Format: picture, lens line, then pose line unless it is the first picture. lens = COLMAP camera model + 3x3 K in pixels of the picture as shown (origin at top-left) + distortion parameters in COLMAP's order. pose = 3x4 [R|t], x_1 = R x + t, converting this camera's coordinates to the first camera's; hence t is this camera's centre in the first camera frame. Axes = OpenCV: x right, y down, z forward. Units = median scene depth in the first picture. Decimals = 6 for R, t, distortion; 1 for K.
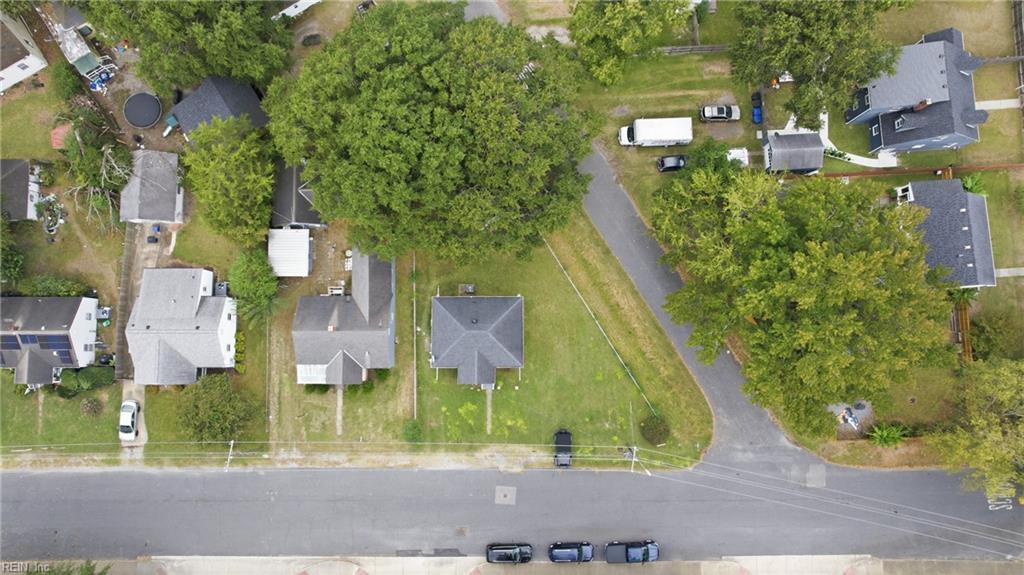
lens RADIAL K [[726.1, 0, 512.0], [0, 726.1, 287.5], [0, 0, 1]] dist [-0.037653, 0.050700]
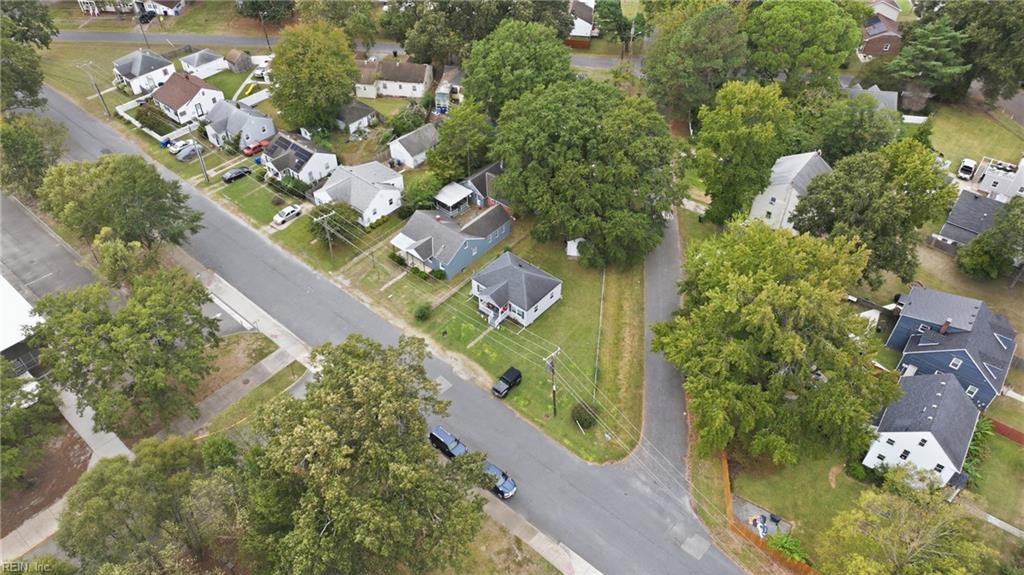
lens RADIAL K [[720.7, 0, 512.0], [0, 720.7, 287.5], [0, 0, 1]] dist [-0.005877, -0.001591]
pose [[0.758683, 0.444172, -0.476562, 0.534302], [-0.649335, 0.574635, -0.498156, 0.680081], [0.052583, 0.687391, 0.724382, 0.099615]]
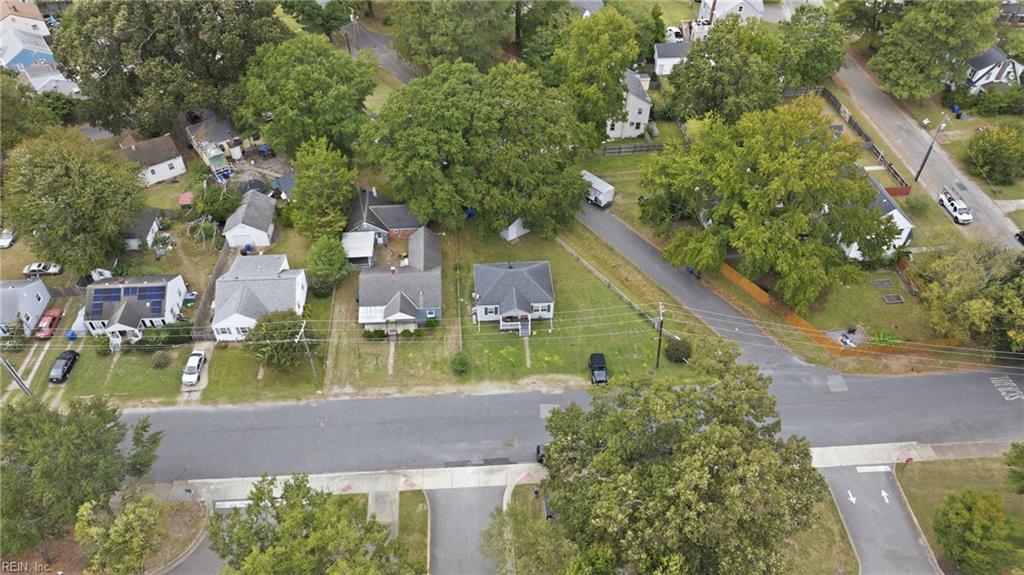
lens RADIAL K [[720.7, 0, 512.0], [0, 720.7, 287.5], [0, 0, 1]] dist [-0.005877, -0.001591]
pose [[0.997818, -0.041520, 0.051327, -0.108488], [0.064907, 0.759071, -0.647764, 0.814801], [-0.012066, 0.649682, 0.760110, 0.100929]]
